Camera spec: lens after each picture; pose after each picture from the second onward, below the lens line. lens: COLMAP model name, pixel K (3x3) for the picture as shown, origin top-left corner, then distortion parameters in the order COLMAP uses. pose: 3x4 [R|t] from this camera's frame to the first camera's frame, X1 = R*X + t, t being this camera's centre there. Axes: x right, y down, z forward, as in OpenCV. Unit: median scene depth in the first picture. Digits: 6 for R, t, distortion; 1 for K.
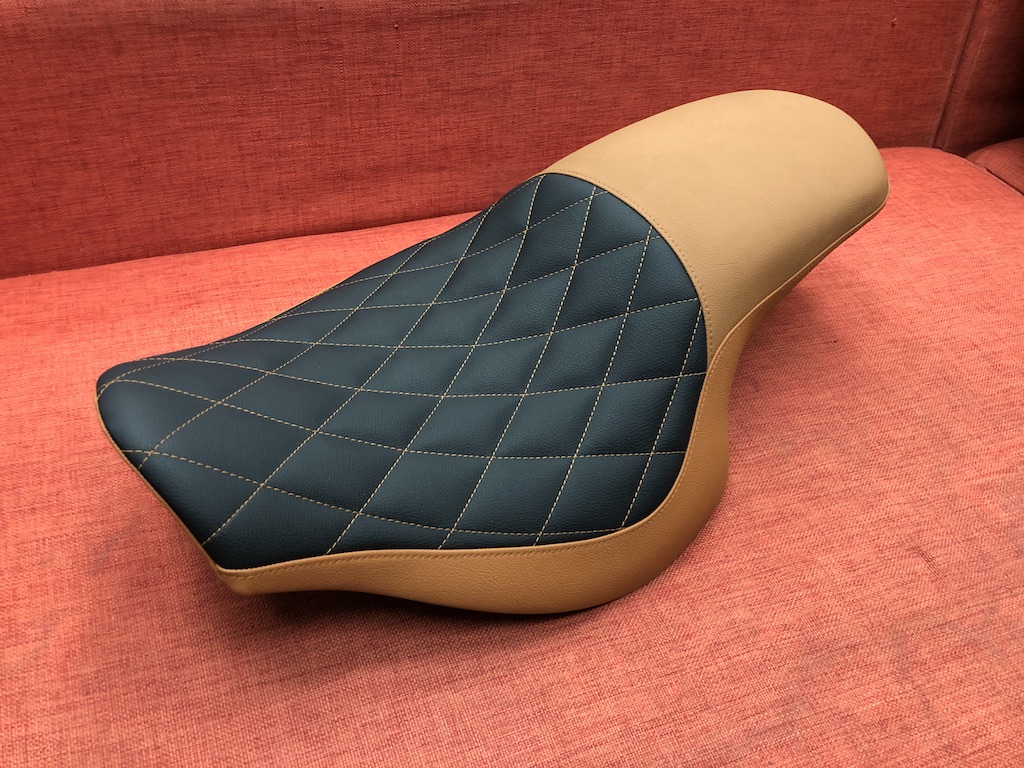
lens RADIAL K [[812.0, 0, 506.6], [0, 812.0, 380.0], [0, 0, 1]] dist [-0.018720, -0.011610]
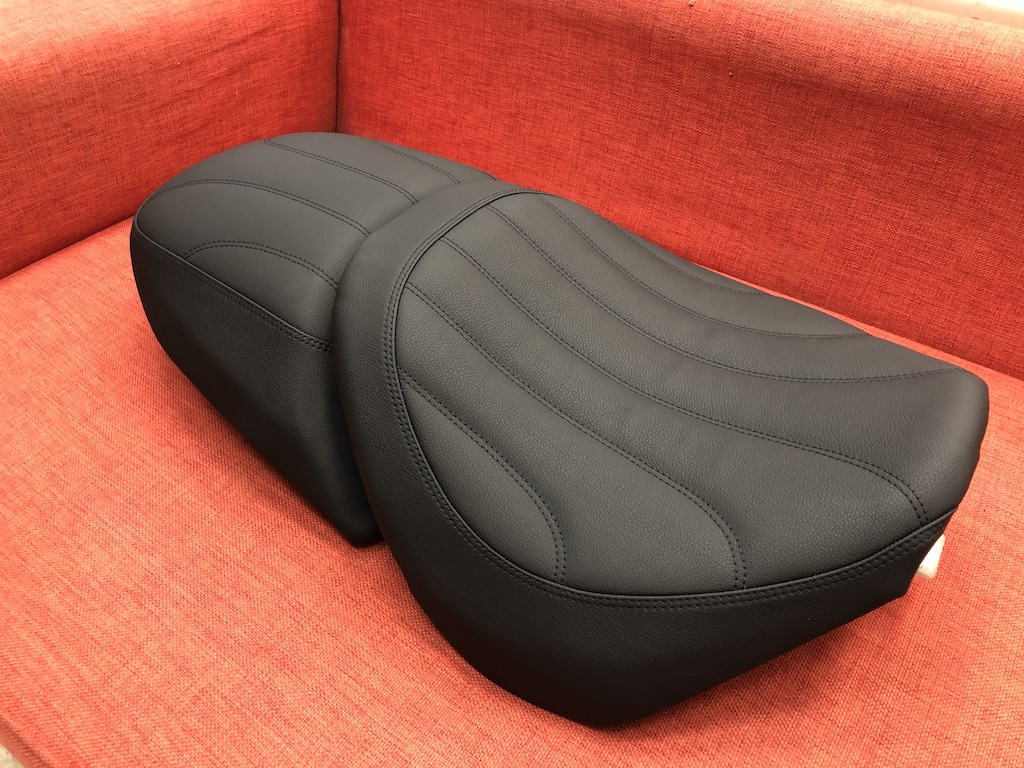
lens RADIAL K [[812.0, 0, 511.4], [0, 812.0, 384.7], [0, 0, 1]] dist [-0.018720, -0.011610]
pose [[0.566777, 0.495700, -0.658062, 0.575333], [-0.574472, 0.810319, 0.115607, -0.066543], [0.590546, 0.312514, 0.744036, 0.171986]]
